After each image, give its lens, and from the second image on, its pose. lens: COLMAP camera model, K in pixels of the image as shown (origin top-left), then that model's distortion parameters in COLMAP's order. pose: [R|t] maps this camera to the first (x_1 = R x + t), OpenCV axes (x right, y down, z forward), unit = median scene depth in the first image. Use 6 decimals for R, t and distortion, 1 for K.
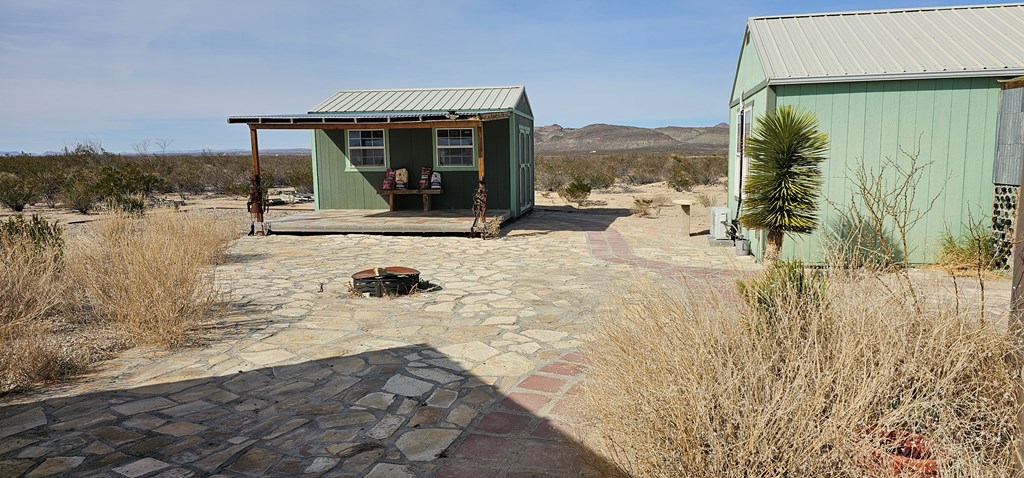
lens RADIAL K [[694.6, 0, 516.8], [0, 694.6, 246.6], [0, 0, 1]] dist [0.052201, -0.021822]
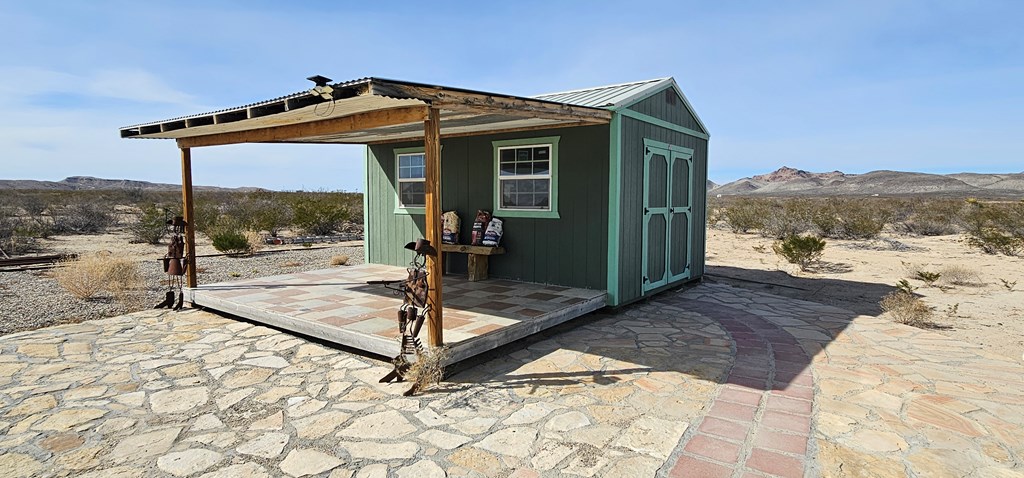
lens RADIAL K [[521.6, 0, 518.2], [0, 521.6, 235.8], [0, 0, 1]] dist [-0.014182, 0.006243]
pose [[0.880151, 0.051783, -0.471861, 0.119305], [-0.076445, 0.996520, -0.033230, -0.079200], [0.468498, 0.065319, 0.881046, 0.614145]]
